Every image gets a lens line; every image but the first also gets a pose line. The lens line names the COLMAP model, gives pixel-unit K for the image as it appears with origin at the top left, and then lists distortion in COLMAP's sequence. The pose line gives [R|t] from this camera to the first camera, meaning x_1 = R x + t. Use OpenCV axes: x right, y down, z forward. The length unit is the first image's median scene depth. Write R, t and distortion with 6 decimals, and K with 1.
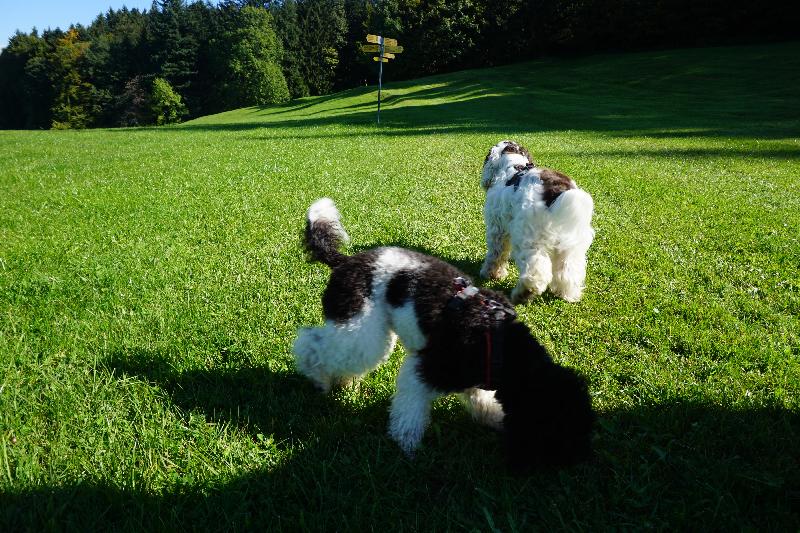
lens RADIAL K [[539.4, 0, 400.0], [0, 539.4, 266.5], [0, 0, 1]] dist [-0.045580, 0.029305]
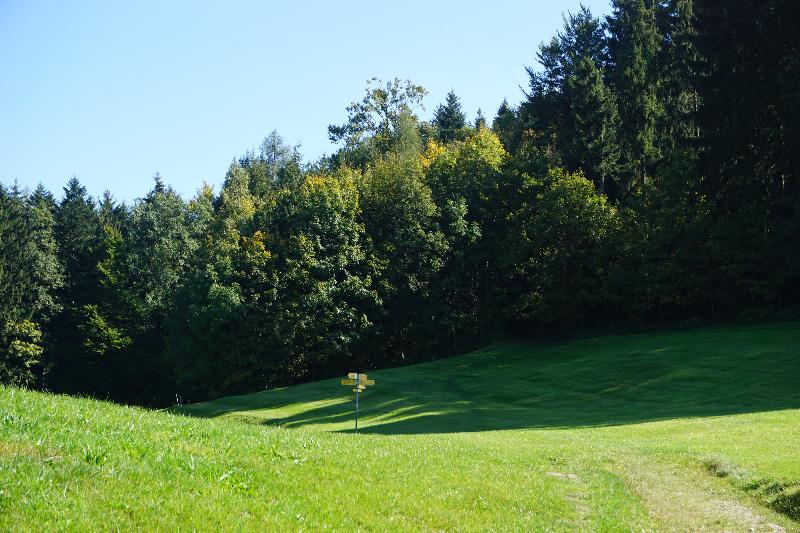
lens RADIAL K [[1699.4, 0, 400.0], [0, 1699.4, 266.5], [0, 0, 1]] dist [0.005493, -0.008623]
pose [[0.984302, -0.019495, 0.175413, -0.270149], [0.085837, 0.921297, -0.379267, 0.376724], [-0.154214, 0.388370, 0.908508, -1.192566]]
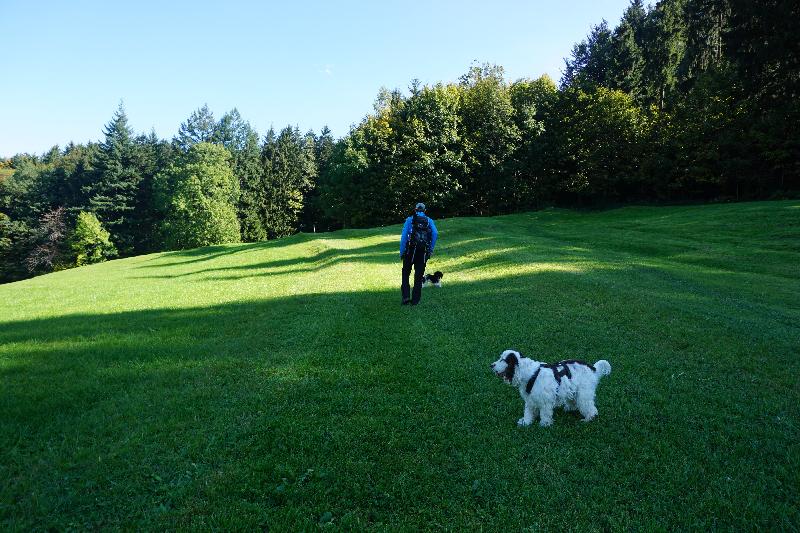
lens RADIAL K [[539.4, 0, 400.0], [0, 539.4, 266.5], [0, 0, 1]] dist [-0.045580, 0.029305]
pose [[0.997955, 0.046055, 0.044320, 0.044705], [-0.032627, 0.963317, -0.266374, -0.196619], [-0.054963, 0.264384, 0.962850, 0.585471]]
